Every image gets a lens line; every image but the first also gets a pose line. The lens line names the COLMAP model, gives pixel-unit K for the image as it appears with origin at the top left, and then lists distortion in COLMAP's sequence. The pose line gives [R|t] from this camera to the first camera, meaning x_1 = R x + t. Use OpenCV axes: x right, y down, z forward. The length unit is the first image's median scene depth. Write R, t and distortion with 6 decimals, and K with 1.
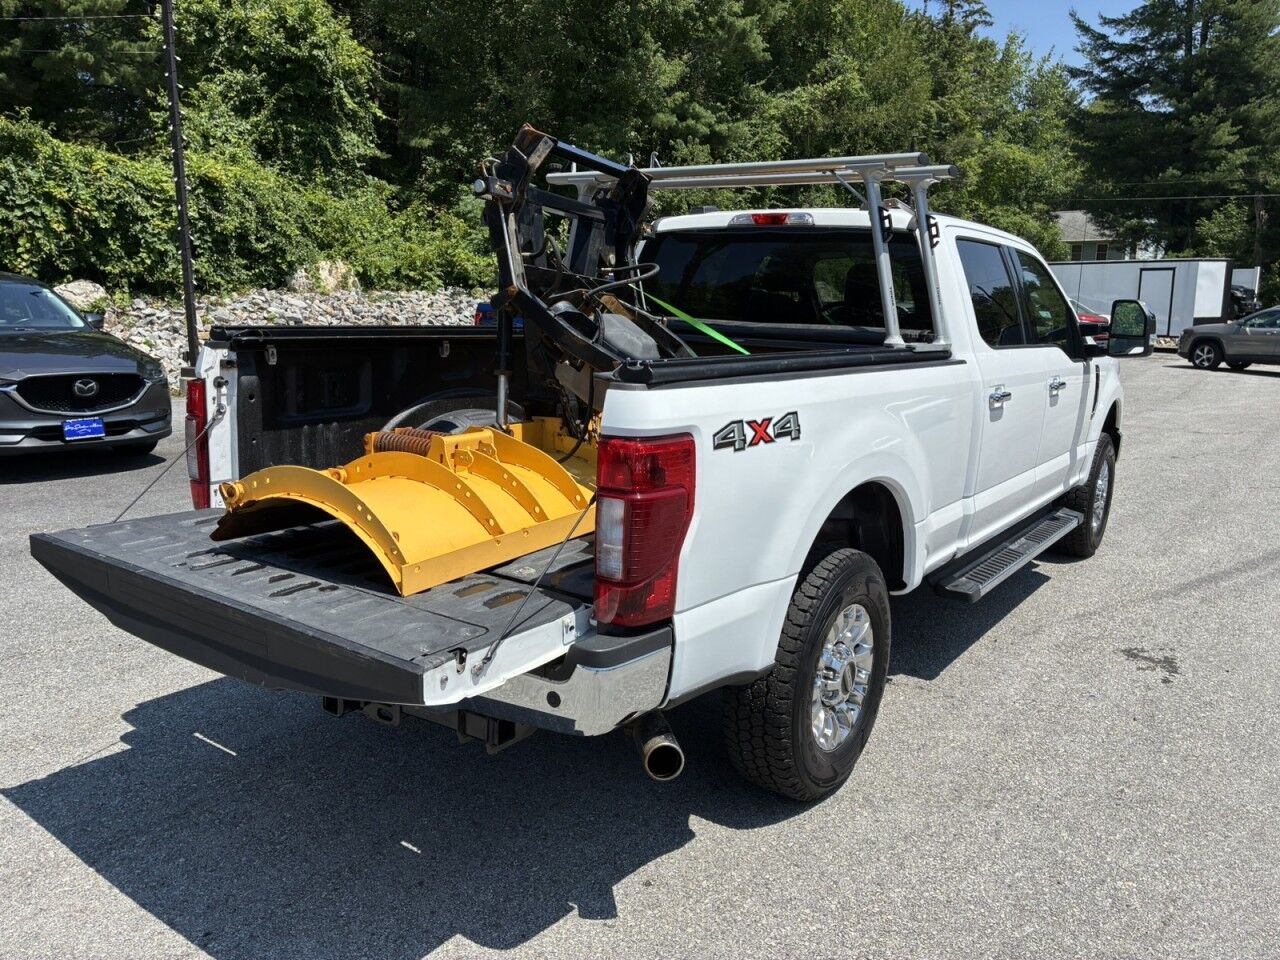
lens RADIAL K [[965.9, 0, 651.9], [0, 965.9, 476.1], [0, 0, 1]] dist [0.065244, -0.081207]
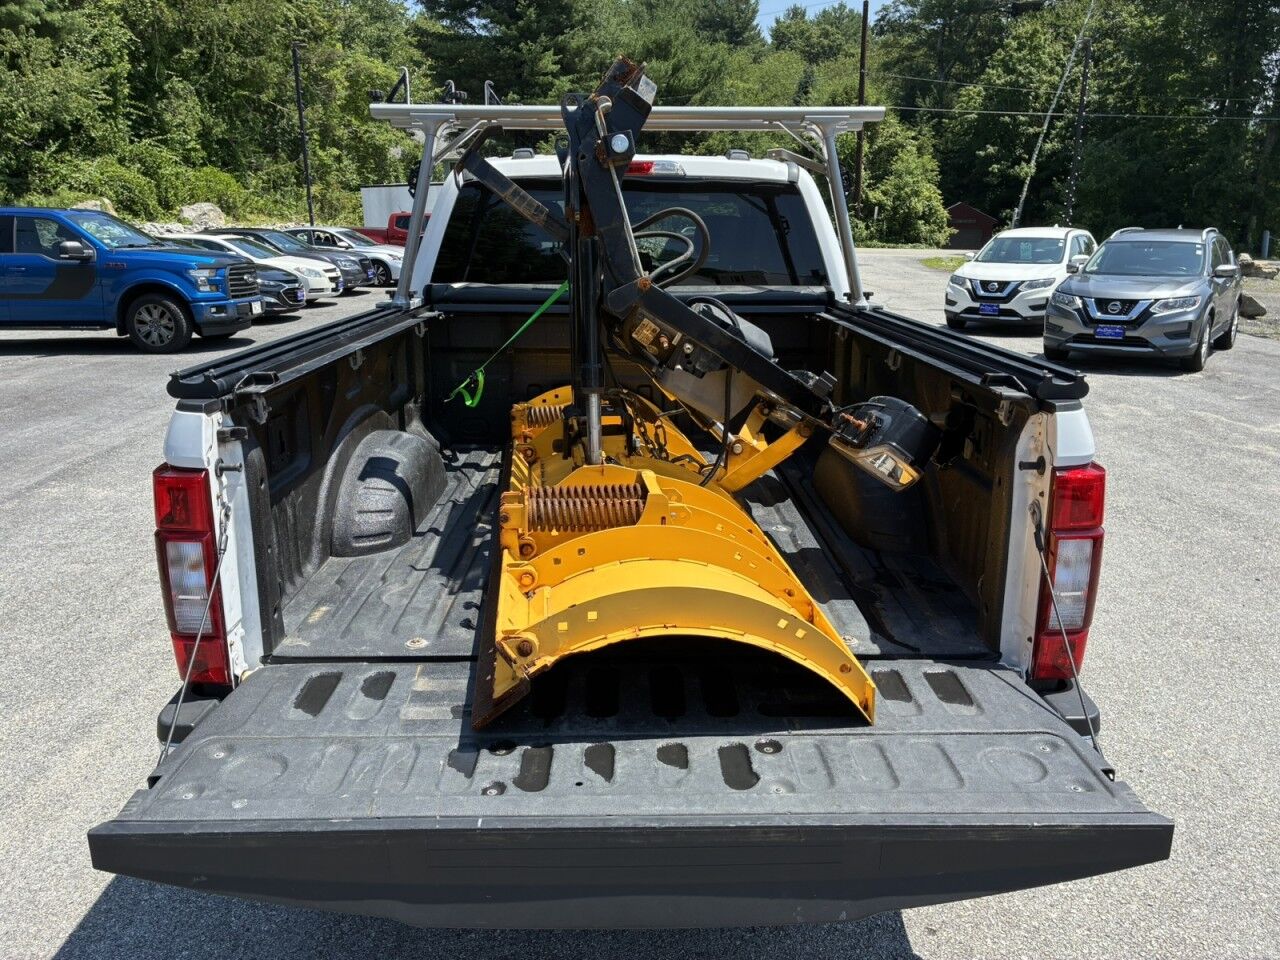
lens RADIAL K [[954.4, 0, 636.5], [0, 954.4, 481.5], [0, 0, 1]] dist [0.094482, -0.121716]
pose [[0.811139, -0.180081, 0.556440, -0.080420], [0.130144, 0.983138, 0.128458, -0.018607], [-0.570190, -0.031780, 0.820898, 0.052390]]
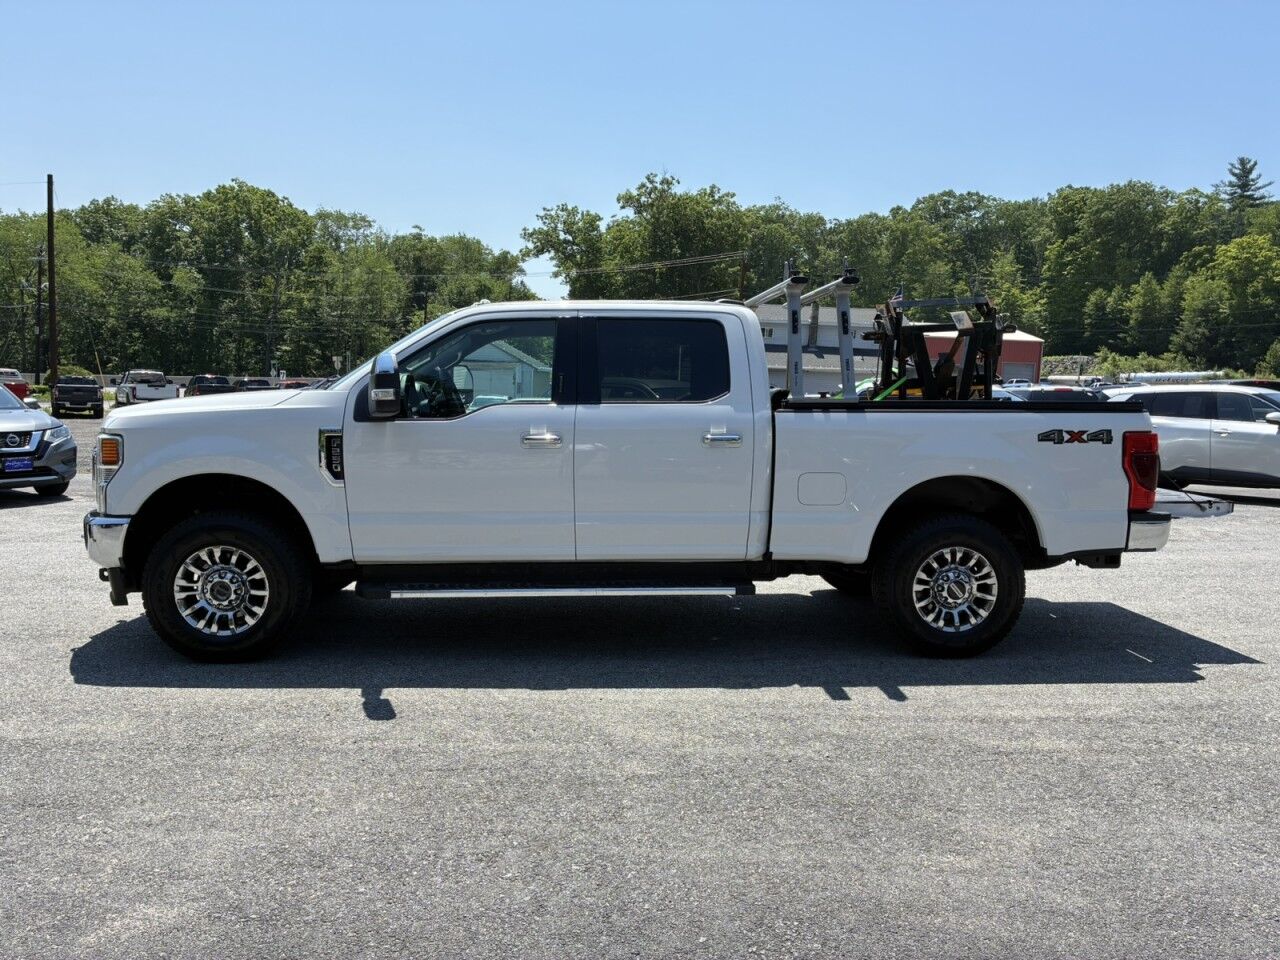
lens RADIAL K [[961.0, 0, 640.0], [0, 961.0, 480.0], [0, 0, 1]] dist [0.038488, -0.036437]
pose [[-0.615125, -0.118052, 0.779542, -0.179444], [0.112420, 0.965492, 0.234921, -0.075083], [-0.780374, 0.232141, -0.580626, 0.389898]]
